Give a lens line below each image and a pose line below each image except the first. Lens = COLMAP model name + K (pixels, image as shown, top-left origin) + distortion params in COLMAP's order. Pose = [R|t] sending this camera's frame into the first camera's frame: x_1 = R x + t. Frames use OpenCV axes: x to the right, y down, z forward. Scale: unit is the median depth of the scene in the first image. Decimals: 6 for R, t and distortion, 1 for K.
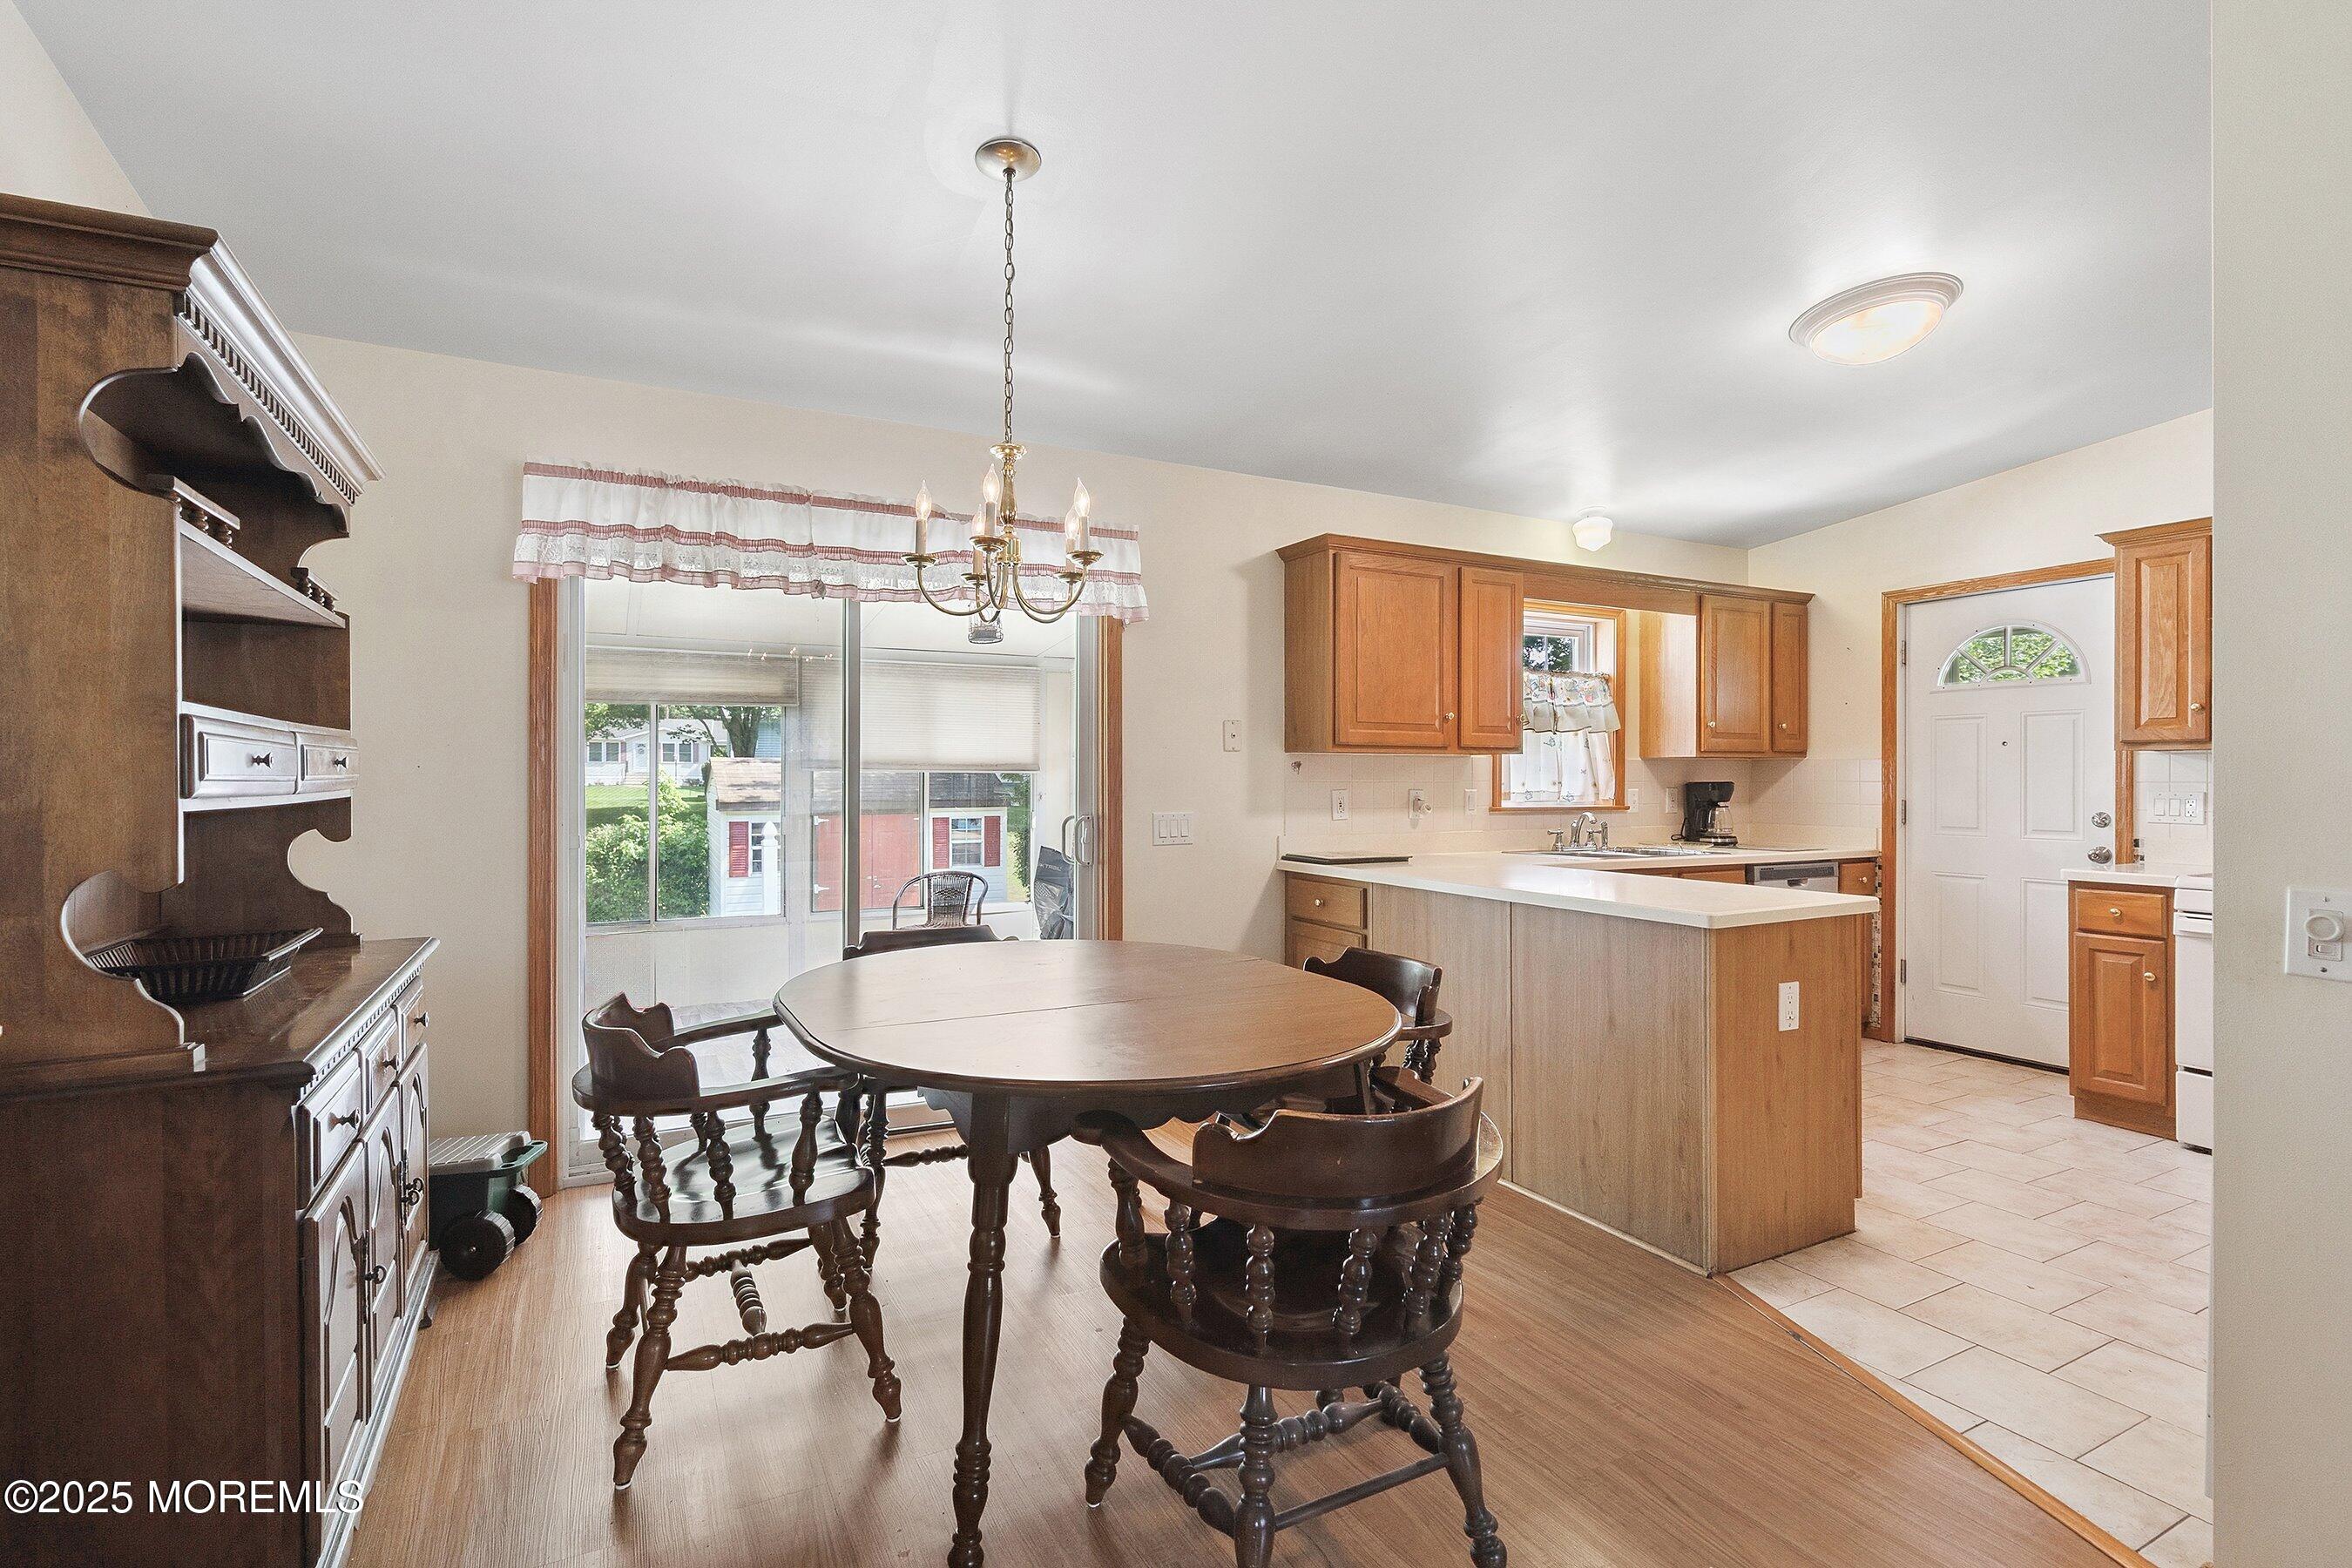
lens RADIAL K [[1087.4, 0, 1164.0], [0, 1087.4, 773.2], [0, 0, 1]] dist [-0.000645, 0.000359]
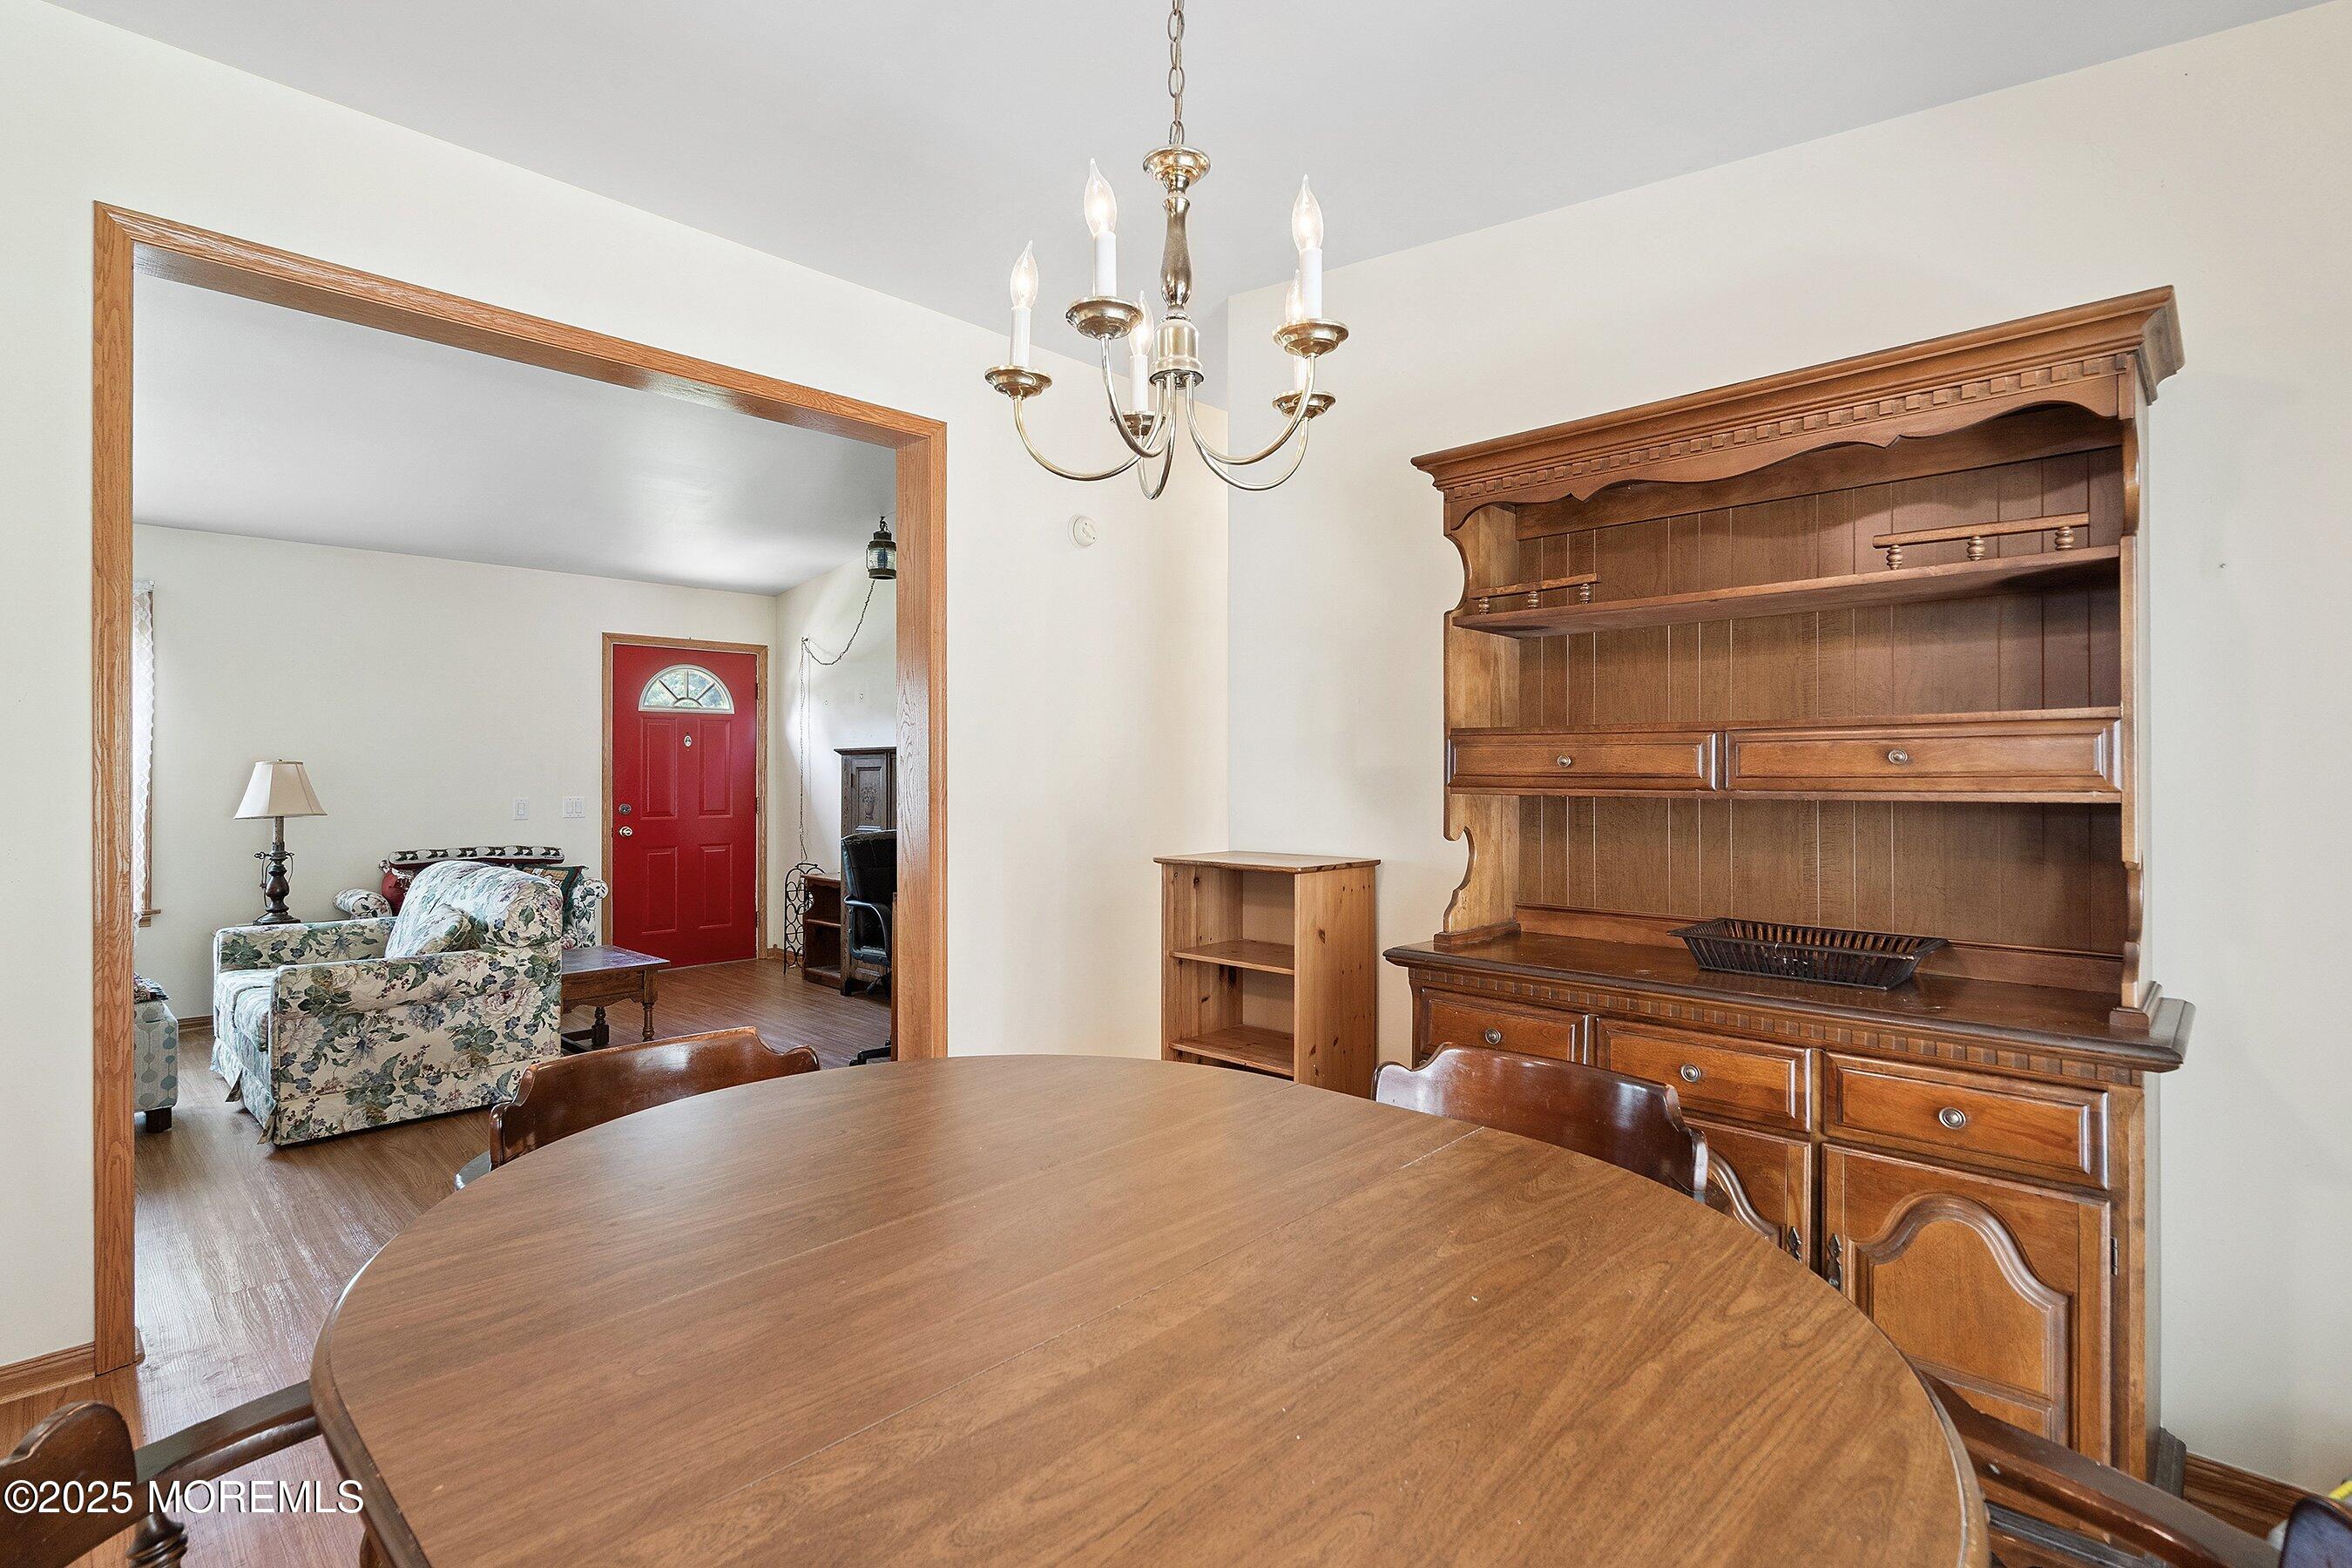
lens RADIAL K [[1116.5, 0, 1168.5], [0, 1116.5, 777.0], [0, 0, 1]] dist [0.003348, 0.000451]
pose [[-0.947414, 0.000779, -0.320010, 0.000654], [0.000228, 0.999998, 0.001757, 0.002789], [0.320010, 0.001592, -0.947413, 0.711587]]
